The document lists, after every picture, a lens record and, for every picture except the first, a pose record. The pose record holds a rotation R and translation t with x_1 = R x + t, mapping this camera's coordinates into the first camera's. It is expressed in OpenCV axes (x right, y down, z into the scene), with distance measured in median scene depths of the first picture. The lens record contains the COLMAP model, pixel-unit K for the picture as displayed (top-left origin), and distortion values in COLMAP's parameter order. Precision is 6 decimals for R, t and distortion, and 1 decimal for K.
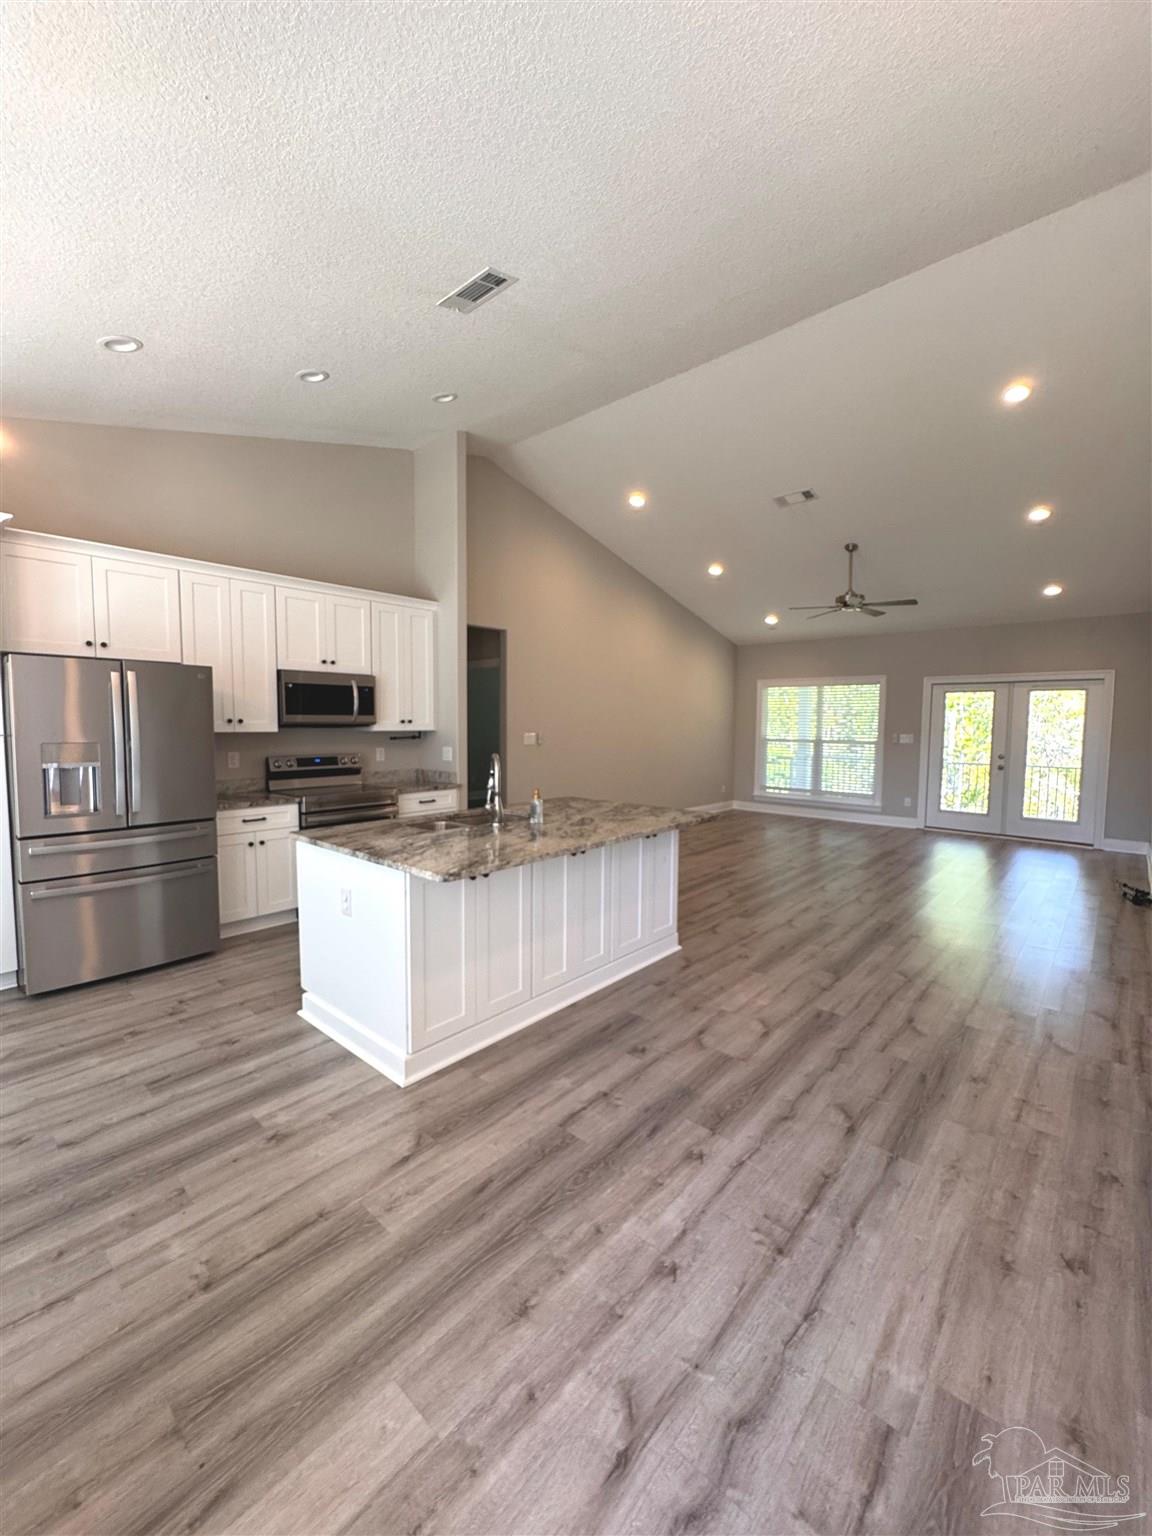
lens RADIAL K [[614.1, 0, 576.2], [0, 614.1, 764.4], [0, 0, 1]] dist [-0.012502, 0.000104]
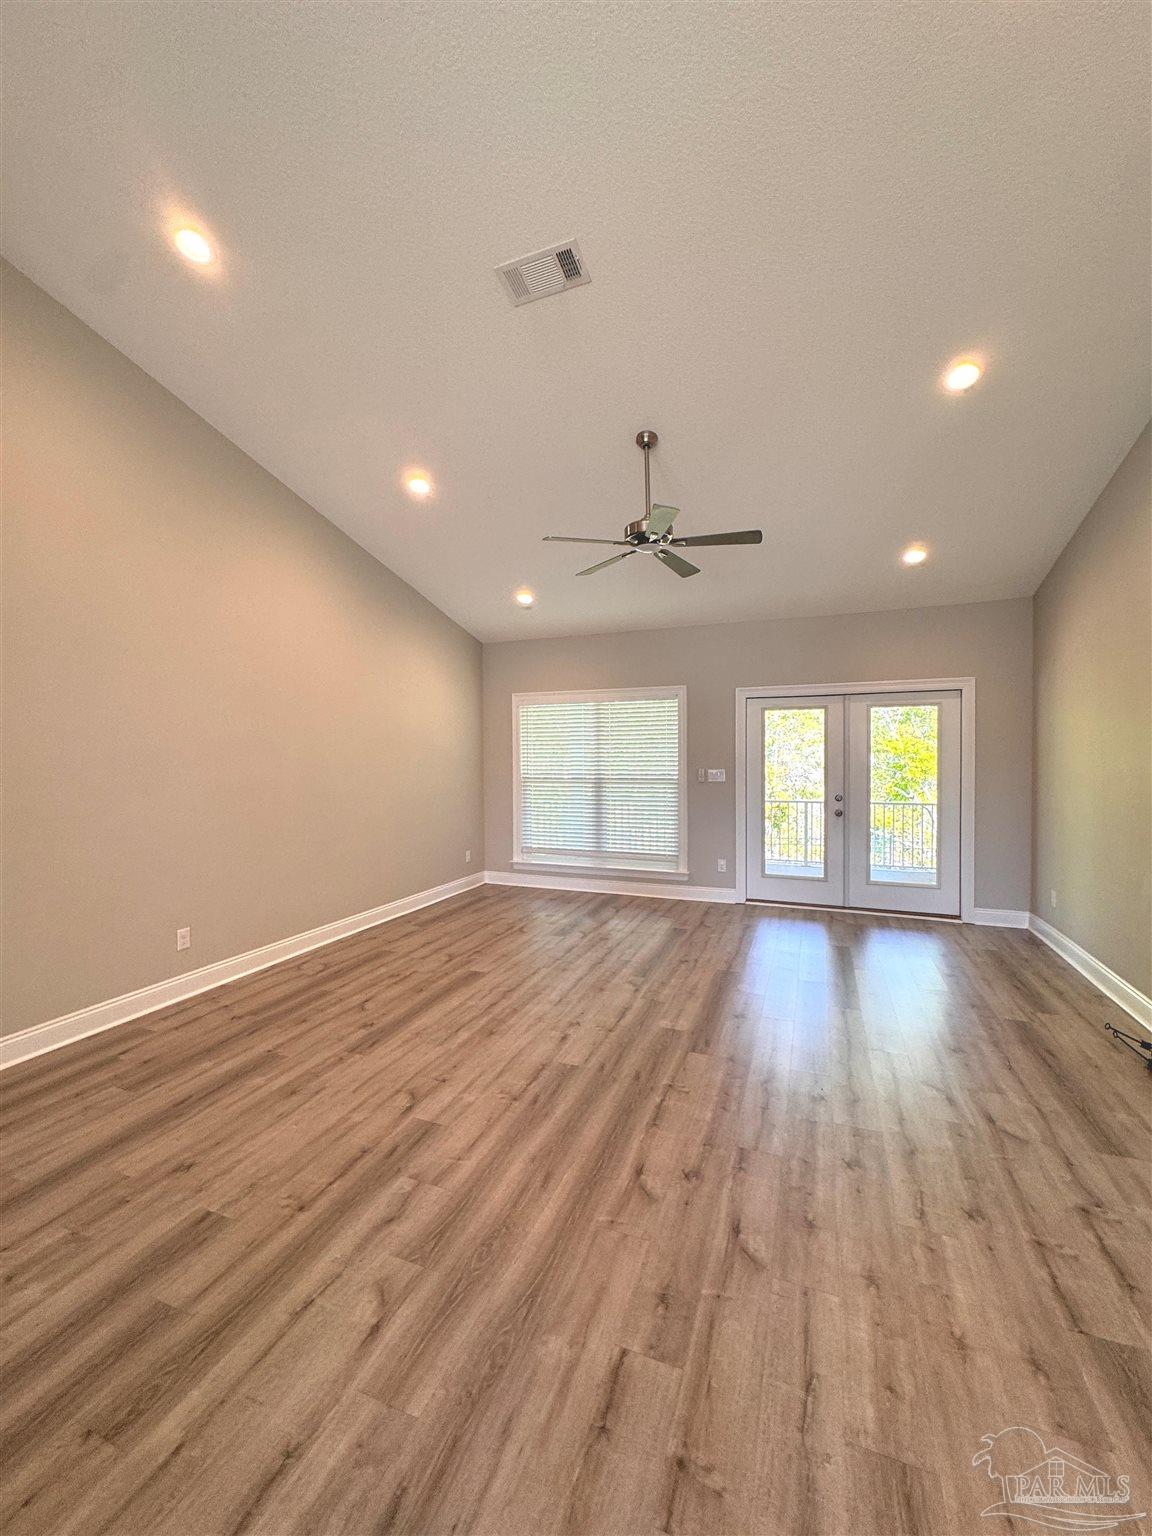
lens RADIAL K [[614.1, 0, 576.2], [0, 614.1, 764.4], [0, 0, 1]] dist [-0.012502, 0.000104]
pose [[0.938591, -0.020741, 0.344409, 0.153243], [0.039071, 0.998160, -0.046367, -0.029668], [-0.342814, 0.056976, 0.937674, 0.413247]]
